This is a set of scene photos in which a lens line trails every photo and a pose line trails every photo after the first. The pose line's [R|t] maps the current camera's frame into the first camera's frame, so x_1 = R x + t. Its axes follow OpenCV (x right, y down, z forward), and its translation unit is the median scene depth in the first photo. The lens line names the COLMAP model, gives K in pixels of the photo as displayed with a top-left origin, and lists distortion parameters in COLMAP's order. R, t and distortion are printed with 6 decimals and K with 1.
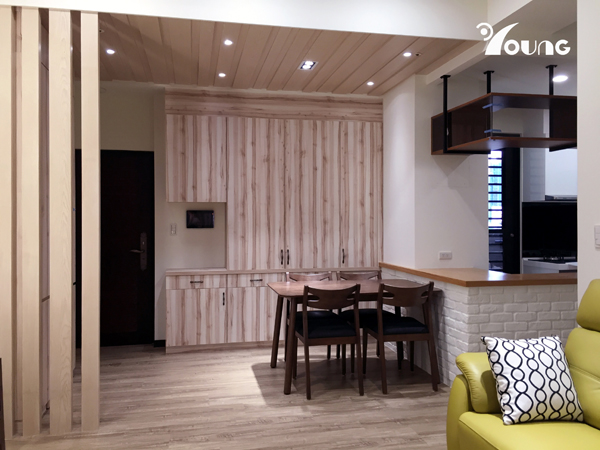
lens RADIAL K [[517.9, 0, 299.0], [0, 517.9, 222.6], [0, 0, 1]] dist [0.057965, -0.078213]
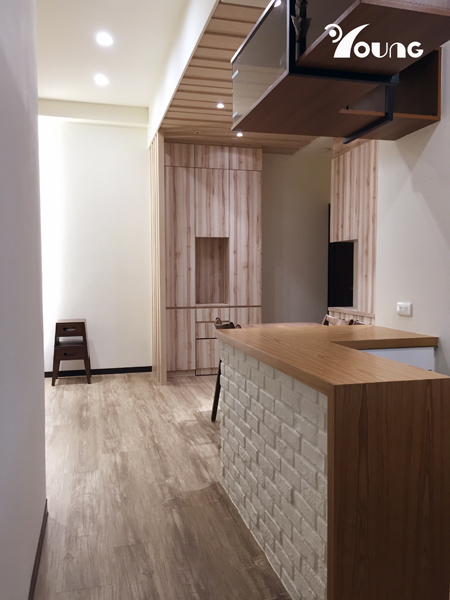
lens RADIAL K [[517.9, 0, 226.8], [0, 517.9, 302.9], [0, 0, 1]] dist [0.057965, -0.078213]
pose [[0.042166, 0.061862, -0.997194, 0.815421], [-0.000586, 0.998083, 0.061893, 0.018662], [0.999110, -0.002026, 0.042122, 0.737927]]
